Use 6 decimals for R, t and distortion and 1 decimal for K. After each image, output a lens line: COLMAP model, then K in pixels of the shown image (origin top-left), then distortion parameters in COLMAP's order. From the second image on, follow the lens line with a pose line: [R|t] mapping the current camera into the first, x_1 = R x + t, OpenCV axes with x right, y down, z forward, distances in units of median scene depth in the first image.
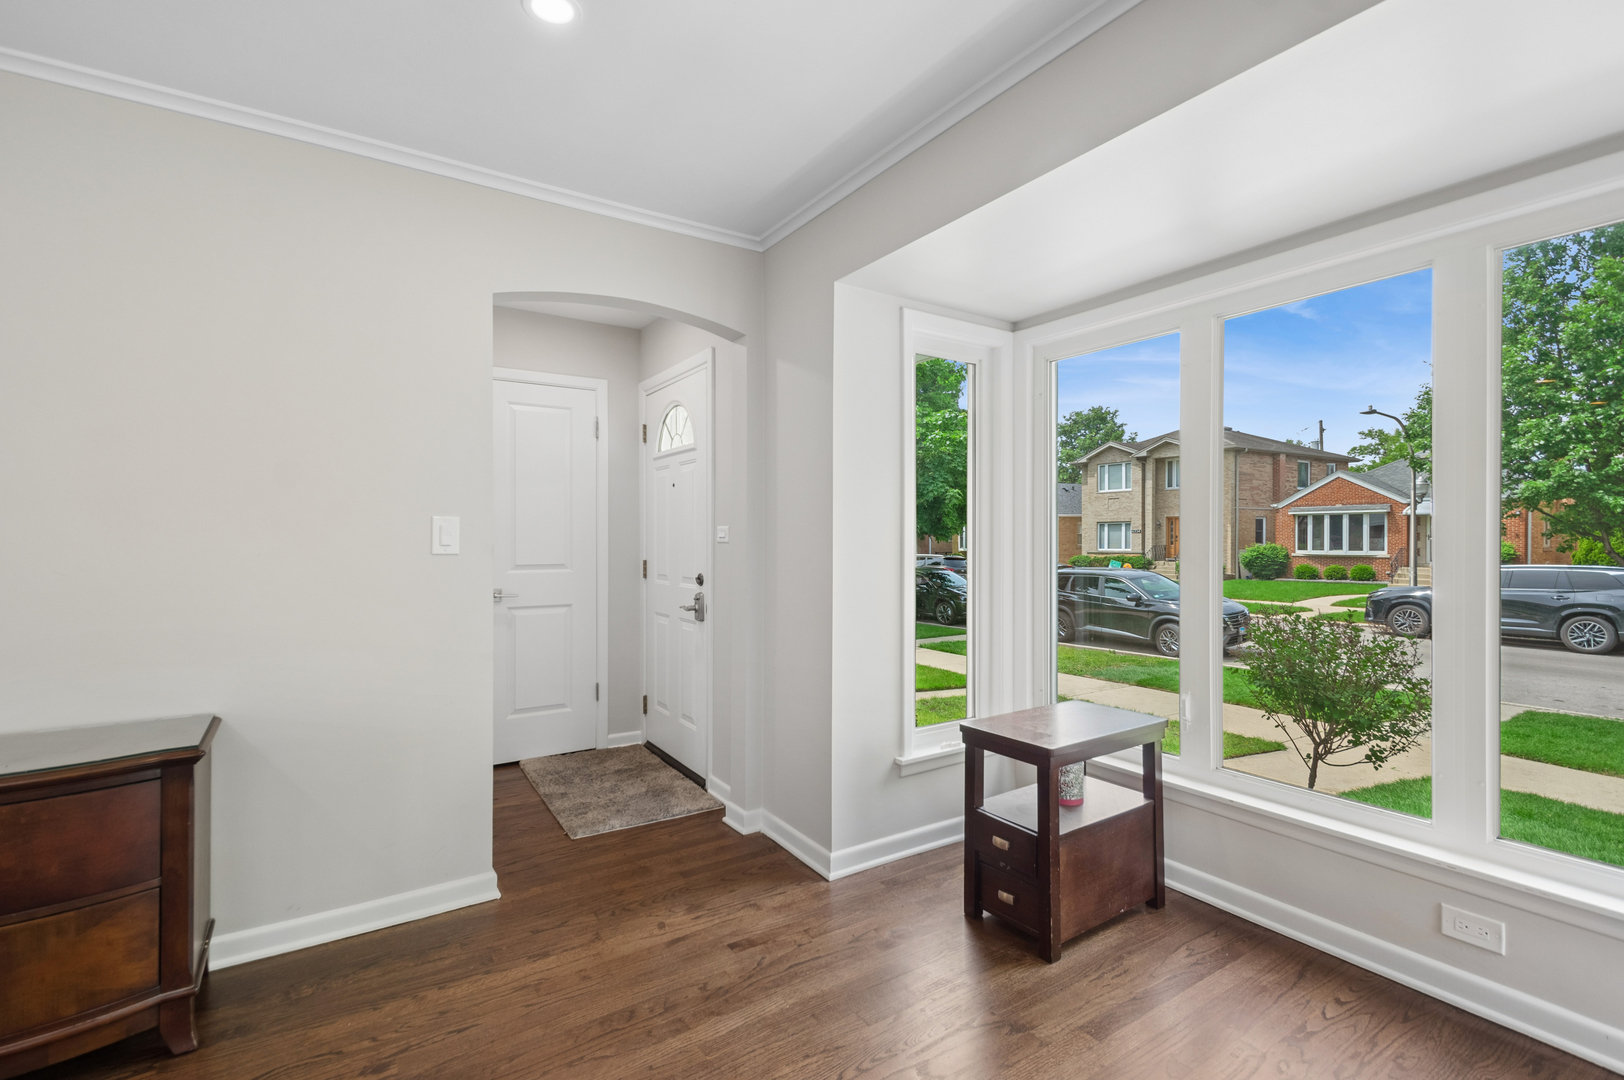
lens RADIAL K [[726.0, 0, 792.3], [0, 726.0, 540.2], [0, 0, 1]] dist [0.013308, -0.000704]
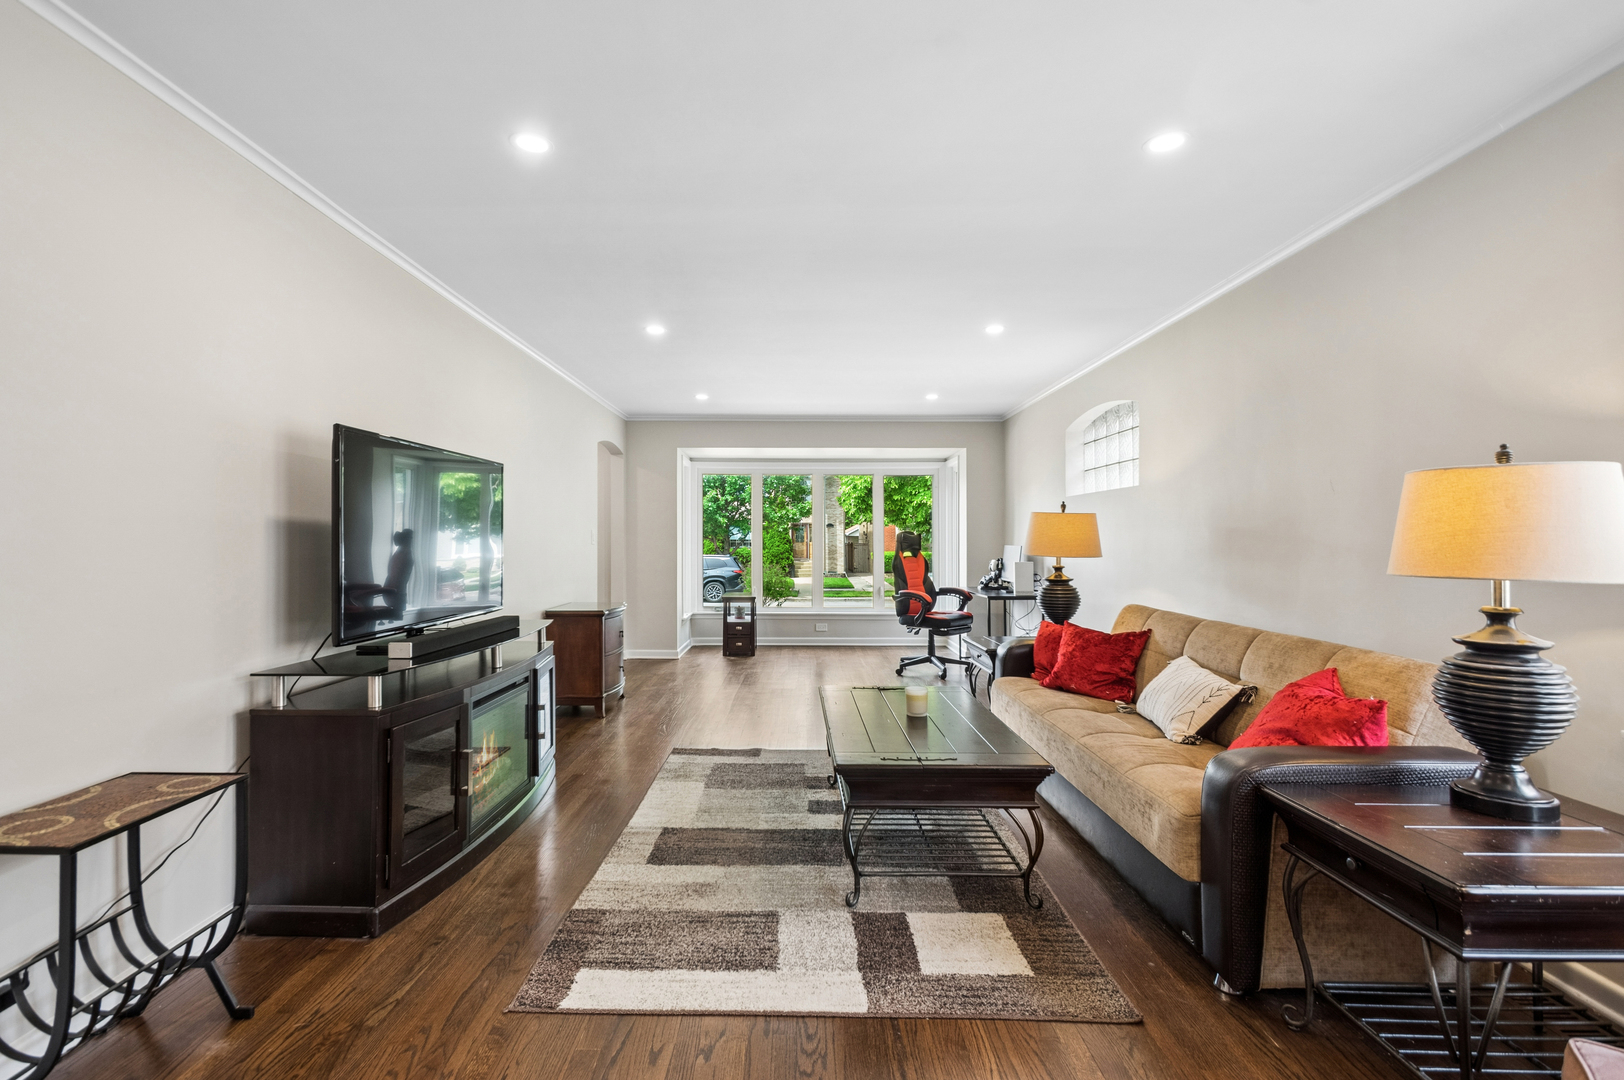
lens RADIAL K [[726.0, 0, 792.3], [0, 726.0, 540.2], [0, 0, 1]] dist [0.013308, -0.000704]
pose [[0.568359, -0.004743, 0.822767, -2.049889], [-0.000058, 0.999983, 0.005805, -0.017571], [-0.822781, -0.003347, 0.568349, -0.992428]]
